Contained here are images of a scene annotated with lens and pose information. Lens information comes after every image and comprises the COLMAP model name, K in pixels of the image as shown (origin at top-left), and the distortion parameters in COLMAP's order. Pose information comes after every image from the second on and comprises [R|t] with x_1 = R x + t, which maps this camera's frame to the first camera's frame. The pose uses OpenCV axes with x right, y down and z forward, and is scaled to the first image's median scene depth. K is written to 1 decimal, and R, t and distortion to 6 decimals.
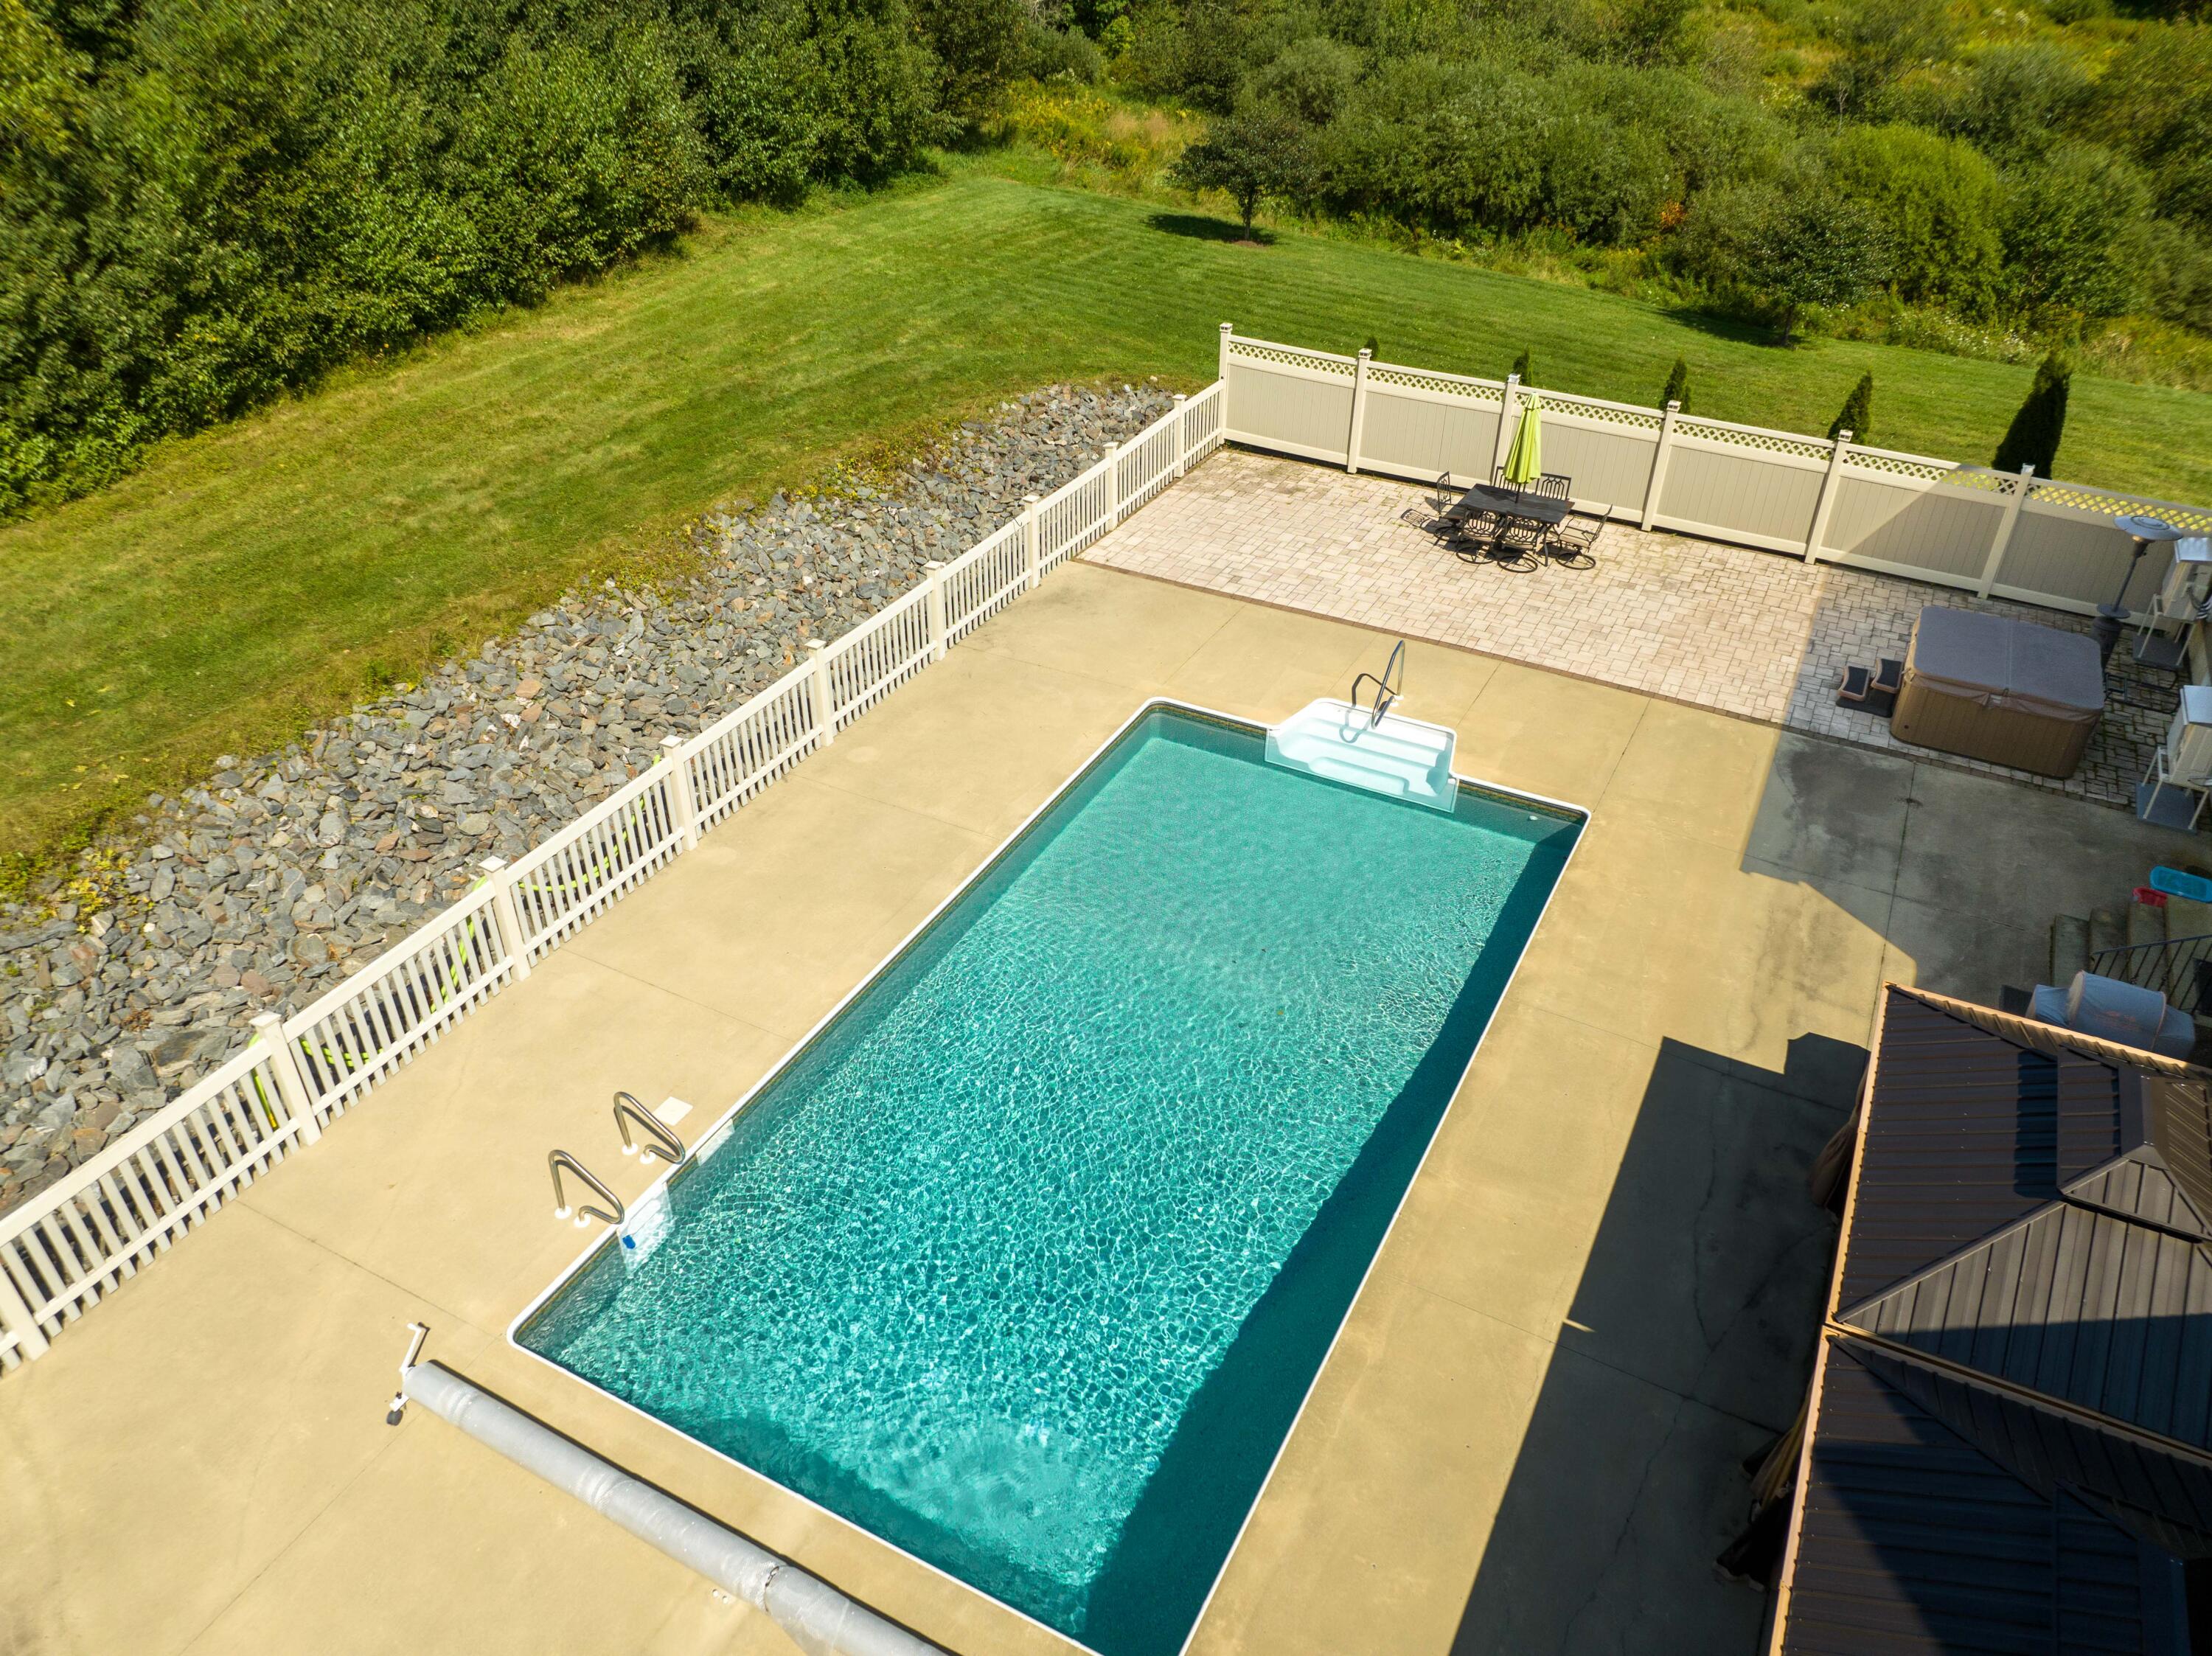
lens RADIAL K [[1562.2, 0, 1106.0], [0, 1562.2, 828.0], [0, 0, 1]] dist [-0.054218, 0.026281]
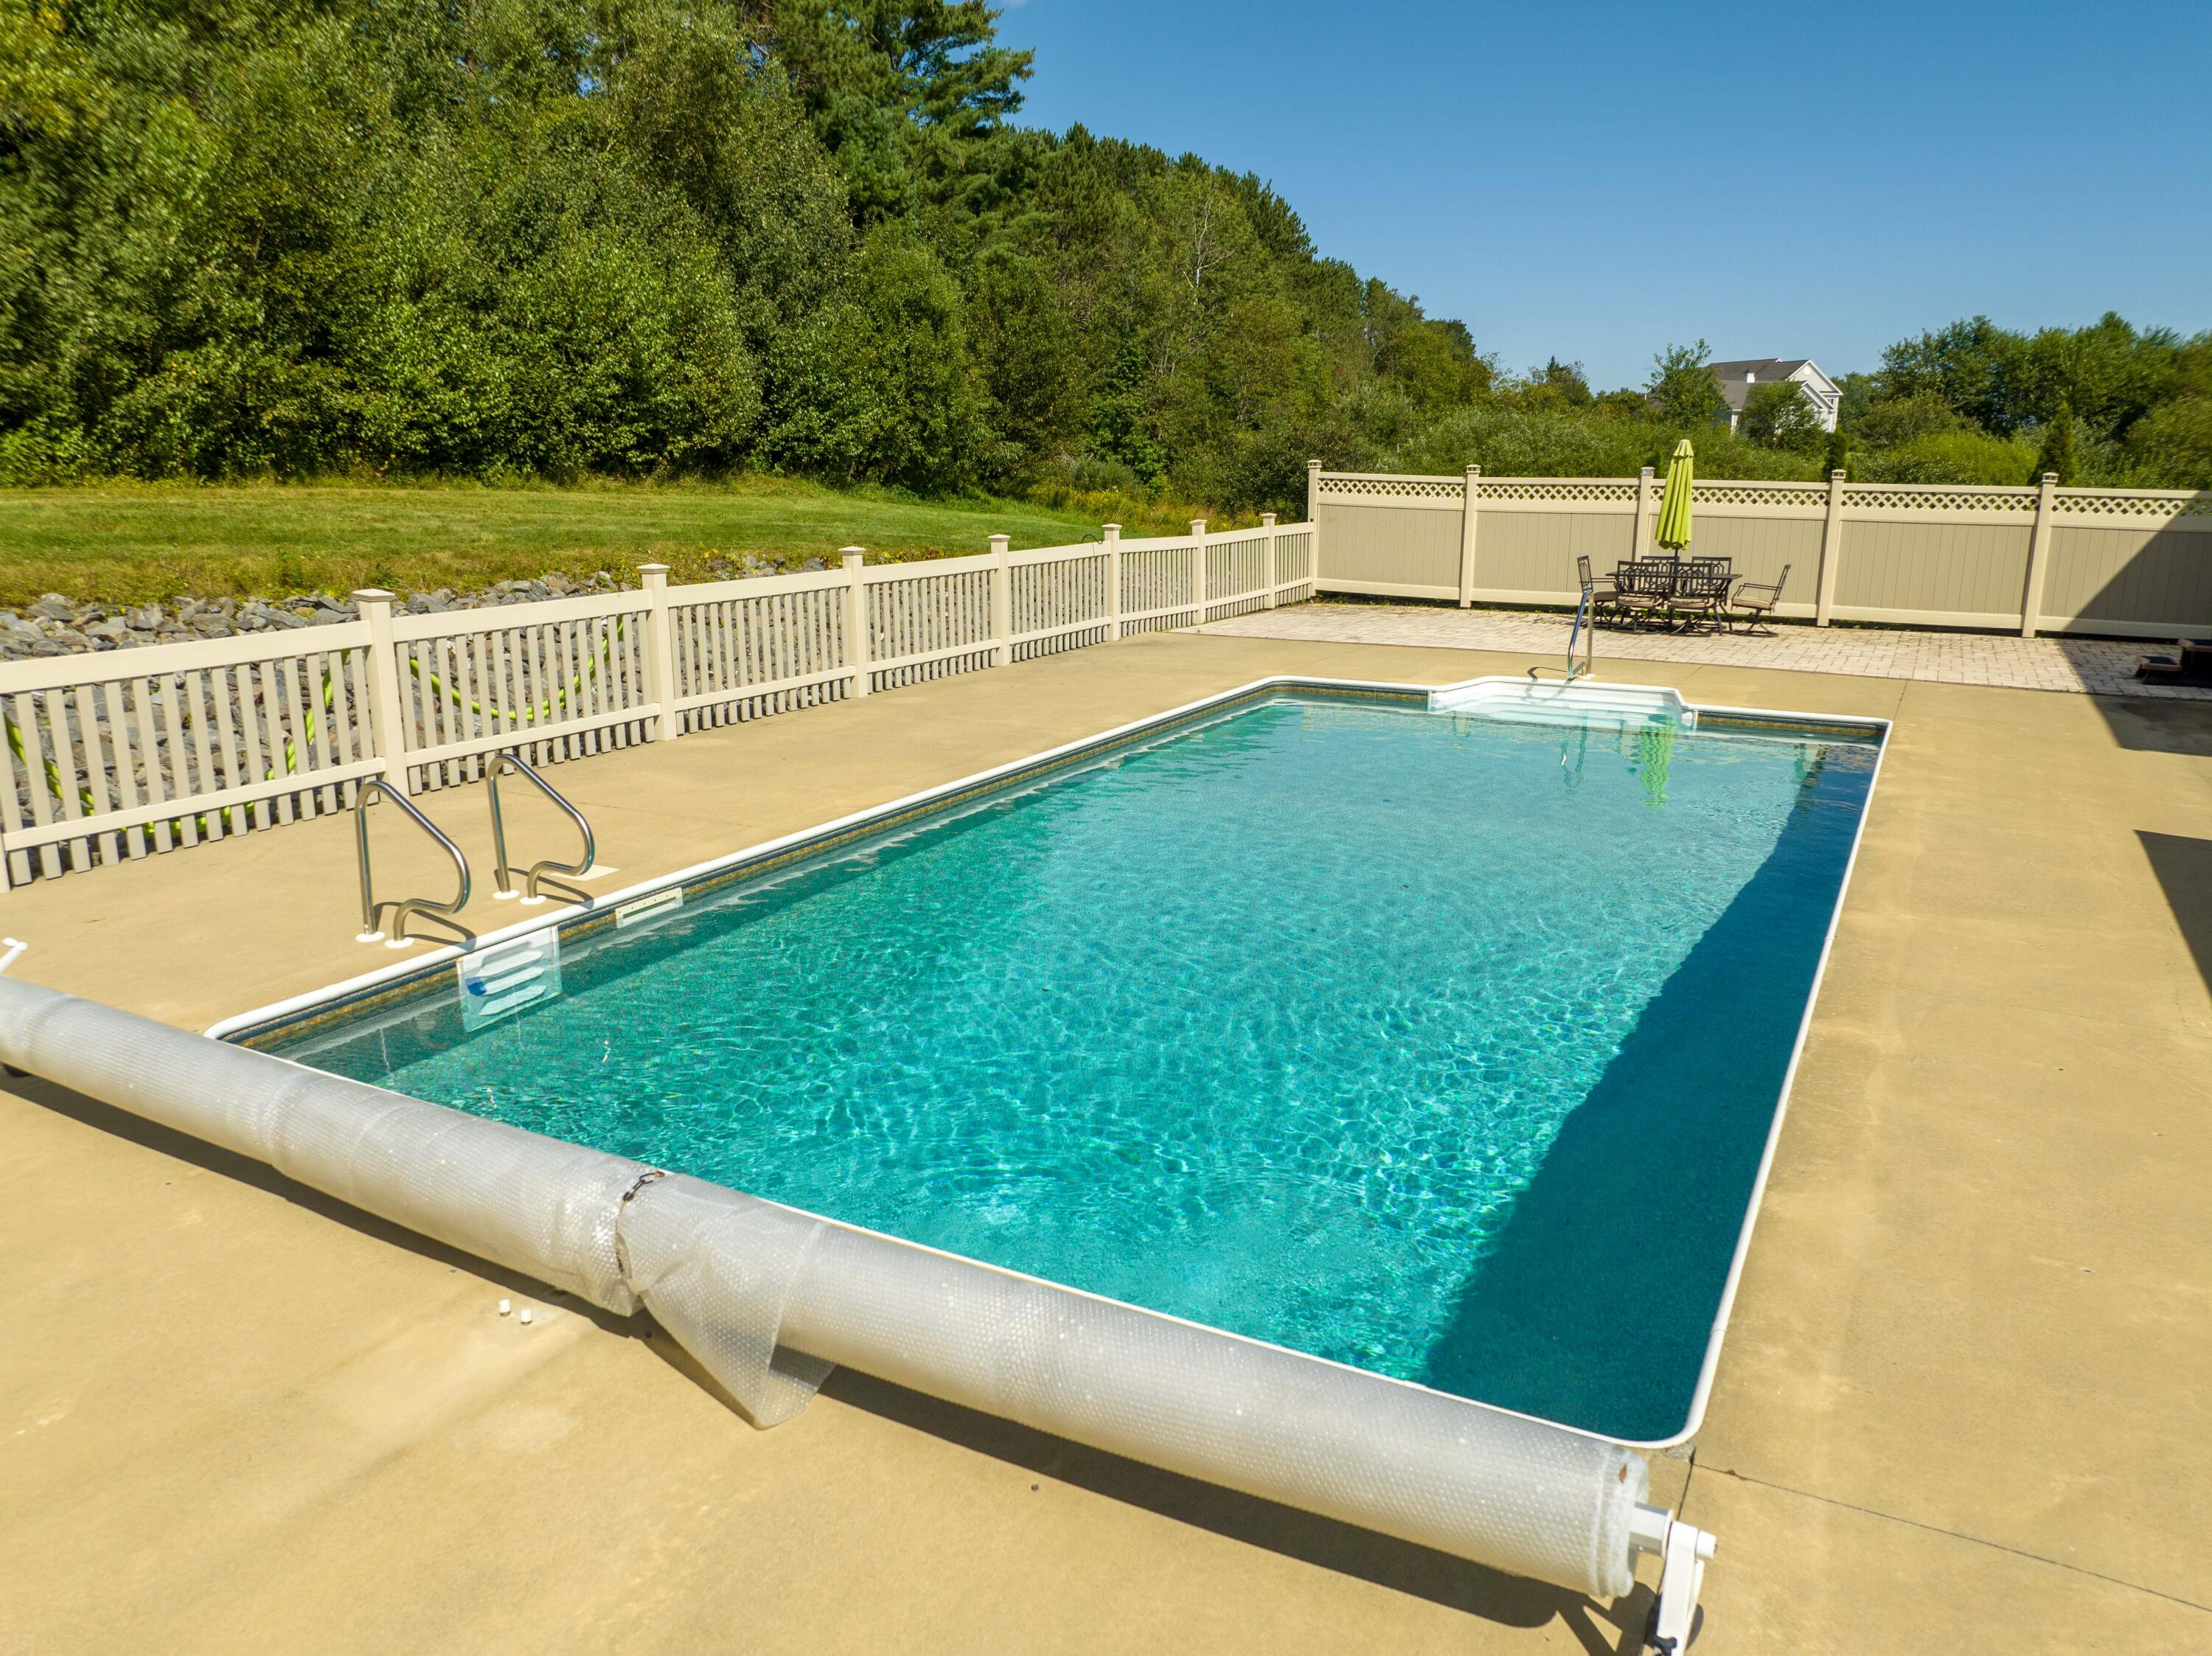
lens RADIAL K [[1562.2, 0, 1106.0], [0, 1562.2, 828.0], [0, 0, 1]] dist [-0.054218, 0.026281]
pose [[0.999865, -0.007087, -0.014805, -0.036752], [0.001452, 0.936636, -0.350300, 0.218187], [0.016349, 0.350231, 0.936521, 0.241011]]
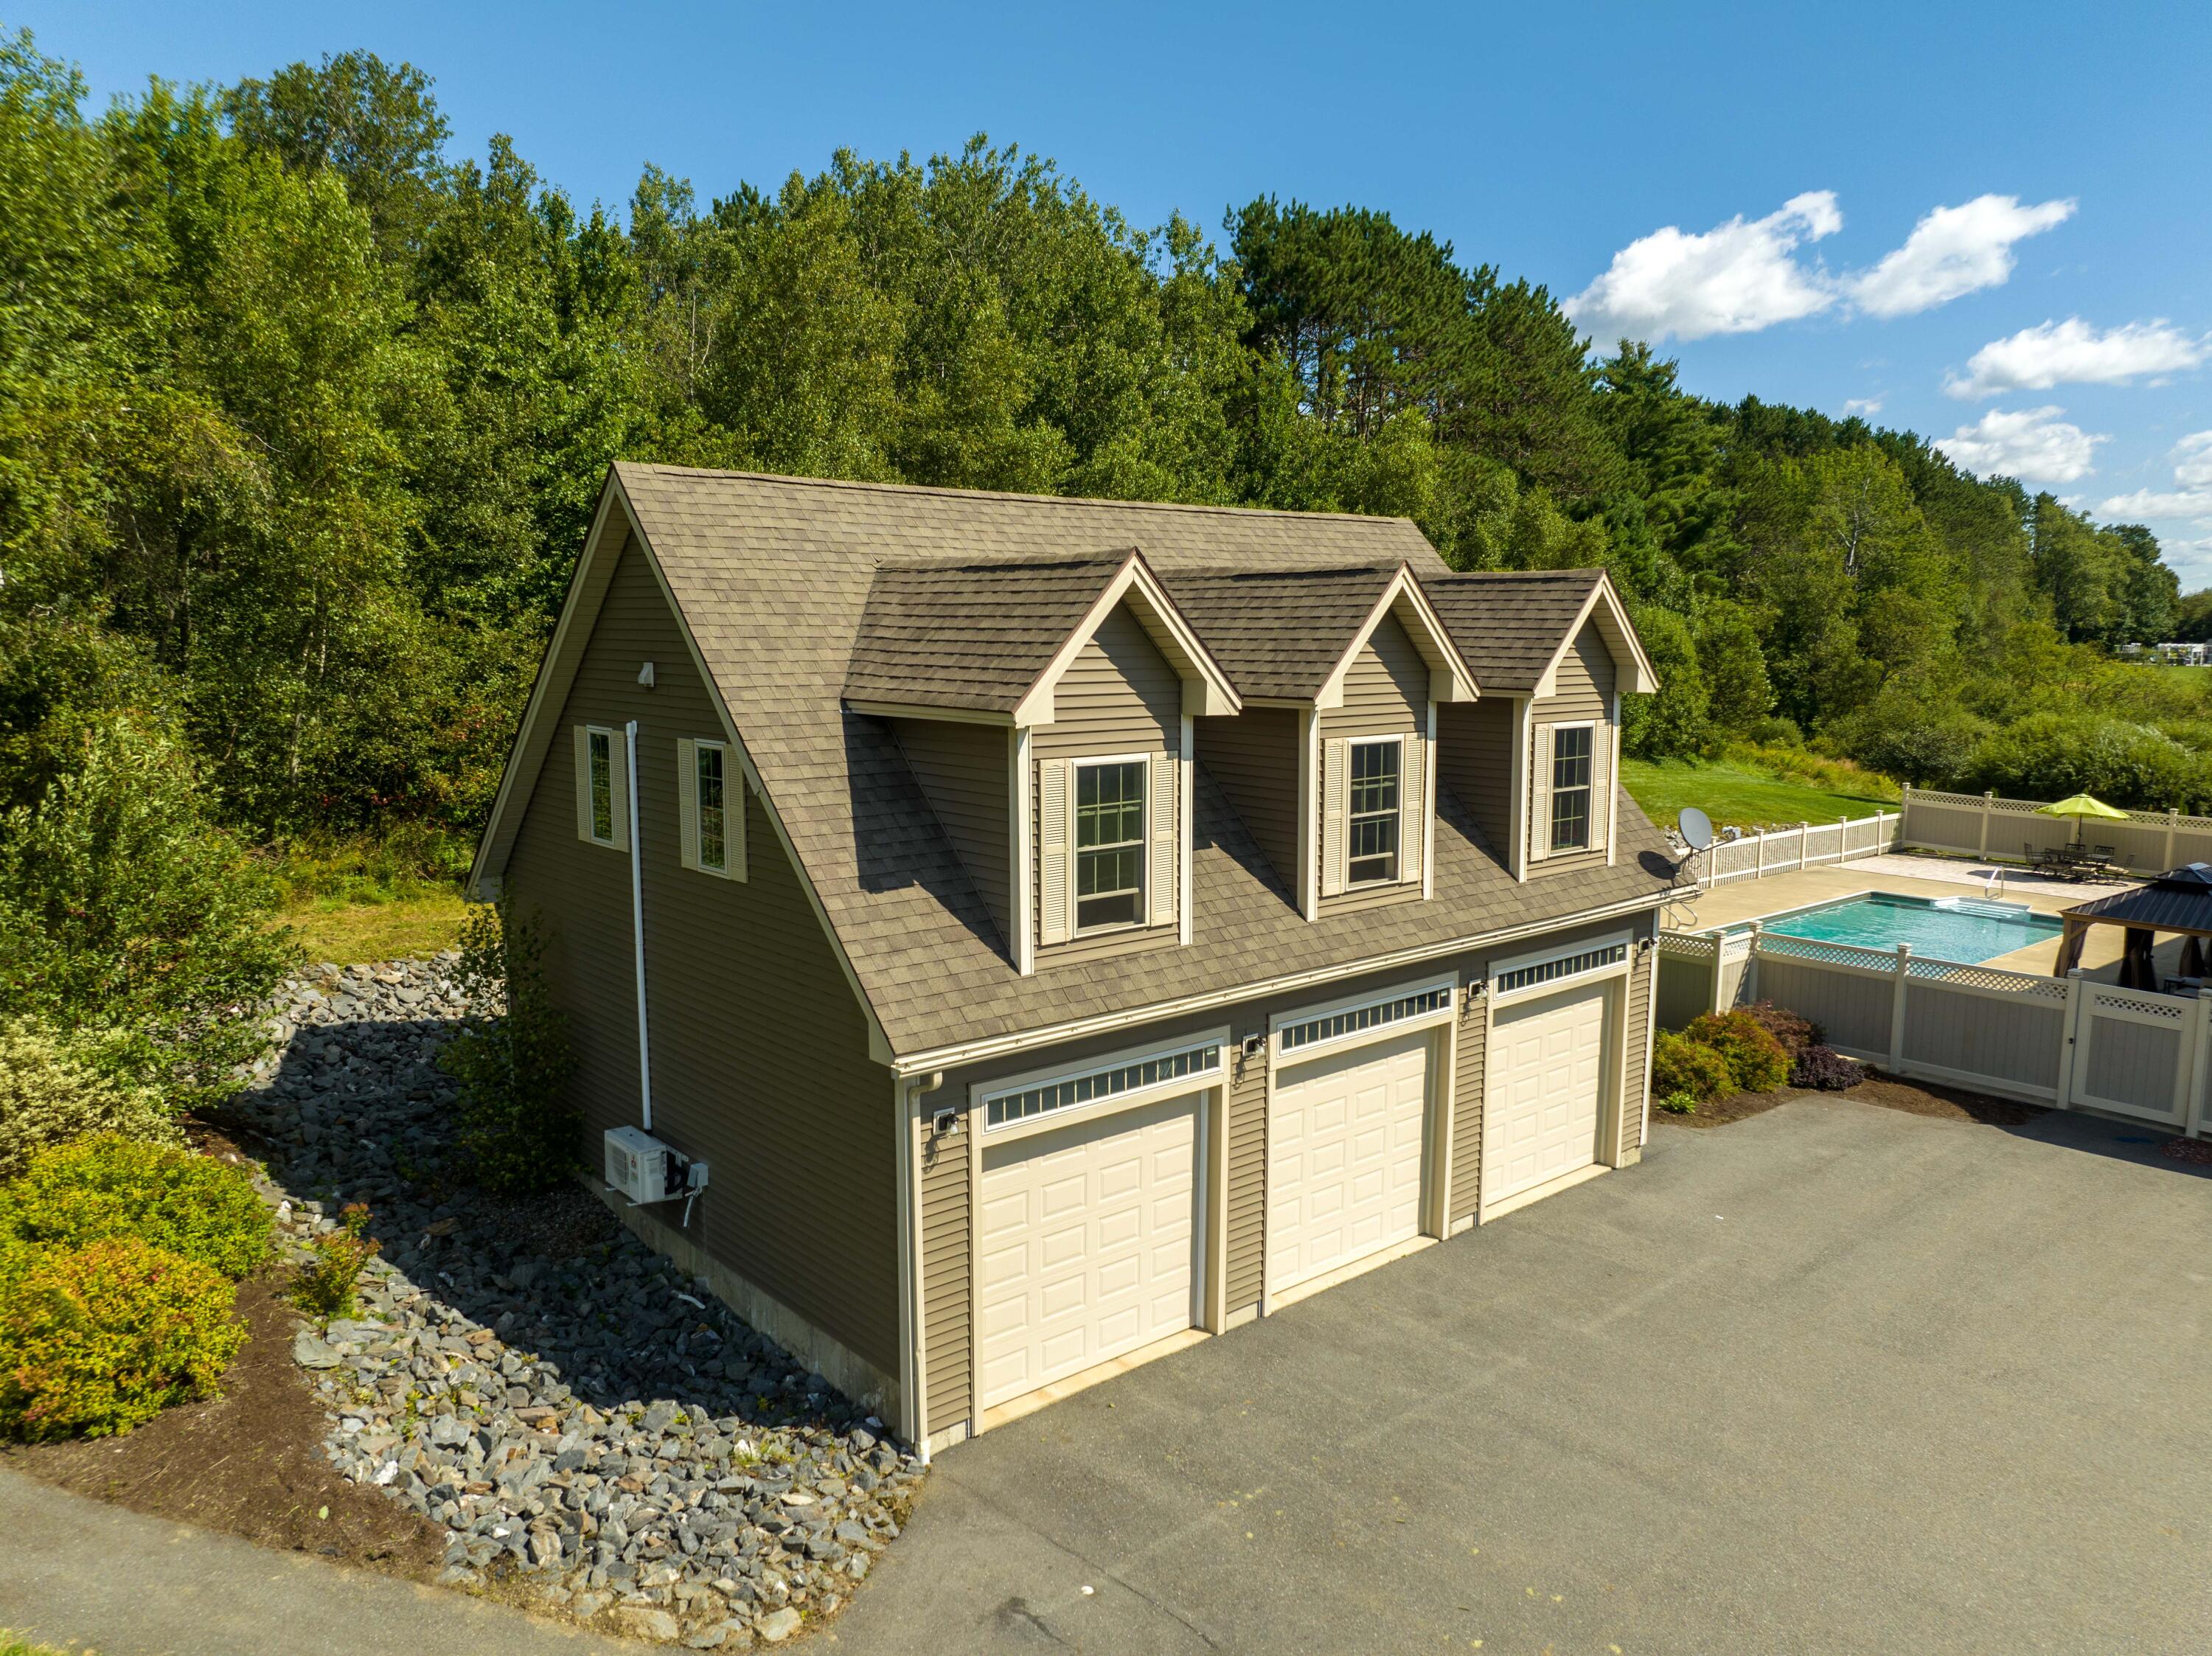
lens RADIAL K [[1562.2, 0, 1106.0], [0, 1562.2, 828.0], [0, 0, 1]] dist [-0.054218, 0.026281]
pose [[0.920634, 0.046037, -0.387703, -0.093957], [-0.214771, 0.888993, -0.404431, 0.738071], [0.326046, 0.455601, 0.828325, -0.887065]]
